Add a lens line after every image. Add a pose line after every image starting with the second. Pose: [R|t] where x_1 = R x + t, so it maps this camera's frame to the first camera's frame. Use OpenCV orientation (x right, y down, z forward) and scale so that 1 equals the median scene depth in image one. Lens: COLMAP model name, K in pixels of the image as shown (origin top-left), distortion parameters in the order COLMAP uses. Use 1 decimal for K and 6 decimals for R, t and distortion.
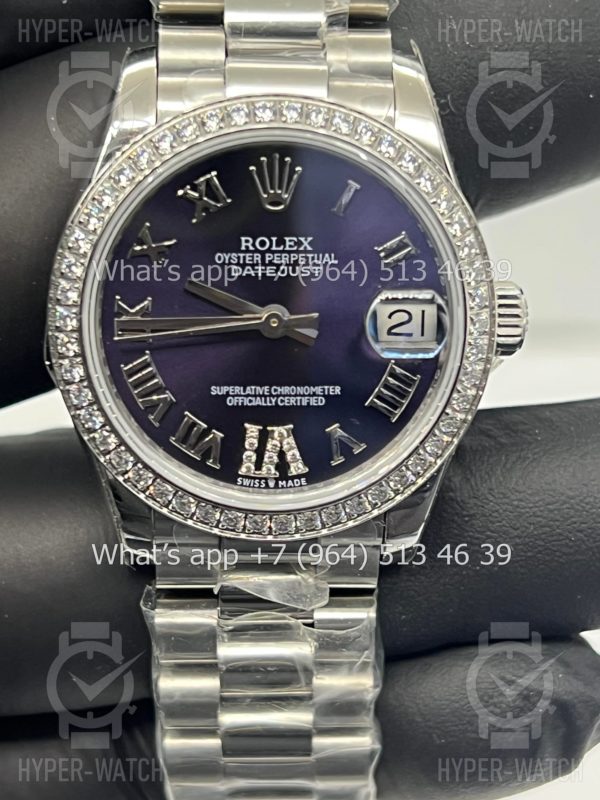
lens RADIAL K [[1805.4, 0, 300.0], [0, 1805.4, 400.0], [0, 0, 1]] dist [0.124833, -0.536807]
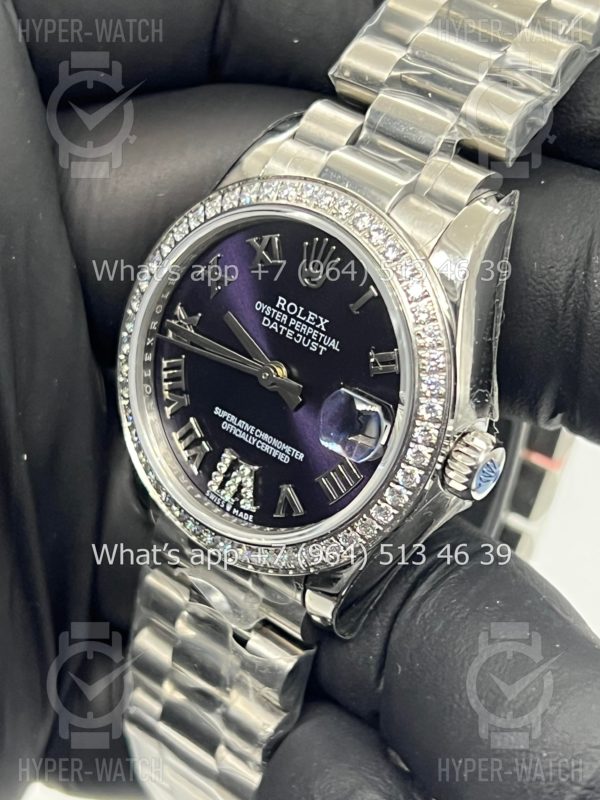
lens RADIAL K [[1805.4, 0, 300.0], [0, 1805.4, 400.0], [0, 0, 1]] dist [0.124833, -0.536807]
pose [[0.747704, 0.405171, -0.526094, 0.589880], [-0.398593, 0.907517, 0.132427, -0.183719], [0.531094, 0.110681, 0.840053, 0.067328]]
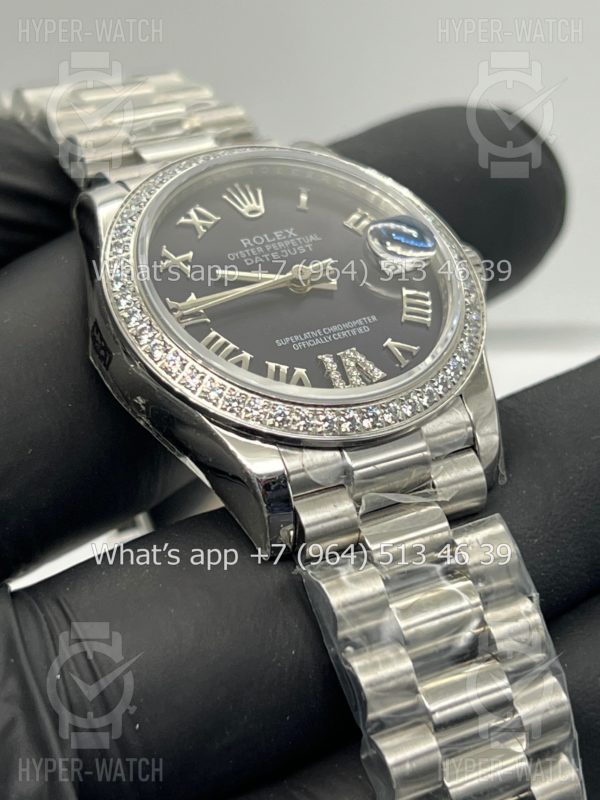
lens RADIAL K [[1805.4, 0, 300.0], [0, 1805.4, 400.0], [0, 0, 1]] dist [0.124833, -0.536807]
pose [[0.873393, -0.276789, 0.400716, -0.488428], [0.474498, 0.668978, -0.572119, 0.655860], [-0.109714, 0.689823, 0.715616, 0.232264]]
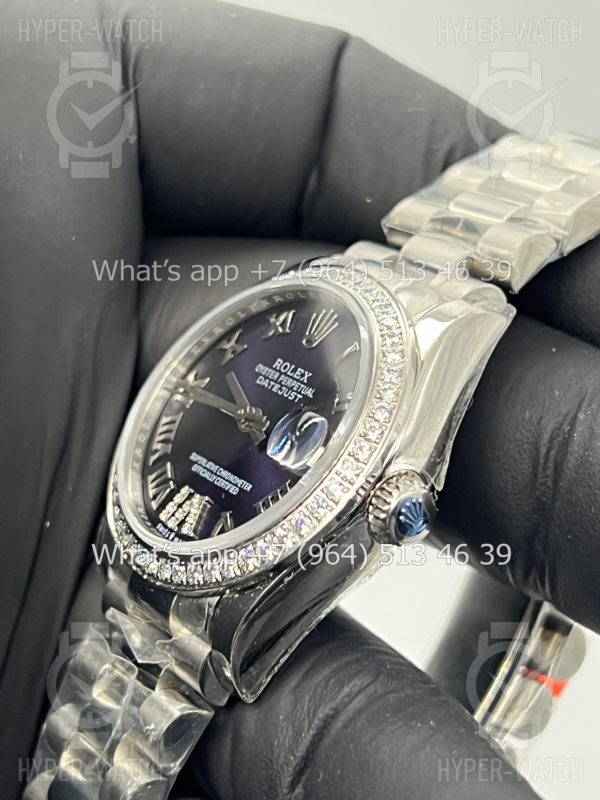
lens RADIAL K [[1805.4, 0, 300.0], [0, 1805.4, 400.0], [0, 0, 1]] dist [0.124833, -0.536807]
pose [[0.533462, 0.238452, -0.811517, 0.951633], [-0.642803, 0.737886, -0.205739, 0.167751], [0.549748, 0.631400, 0.546911, 0.361617]]
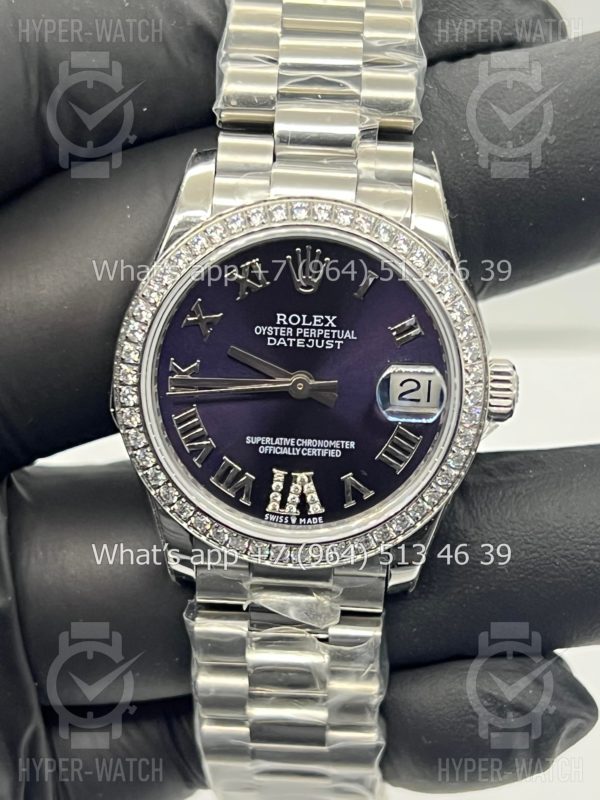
lens RADIAL K [[1805.4, 0, 300.0], [0, 1805.4, 400.0], [0, 0, 1]] dist [0.124833, -0.536807]
pose [[0.996129, 0.050195, -0.072158, 0.071080], [-0.050168, 0.998738, 0.002190, -0.035987], [0.072177, 0.001438, 0.997391, -0.189106]]
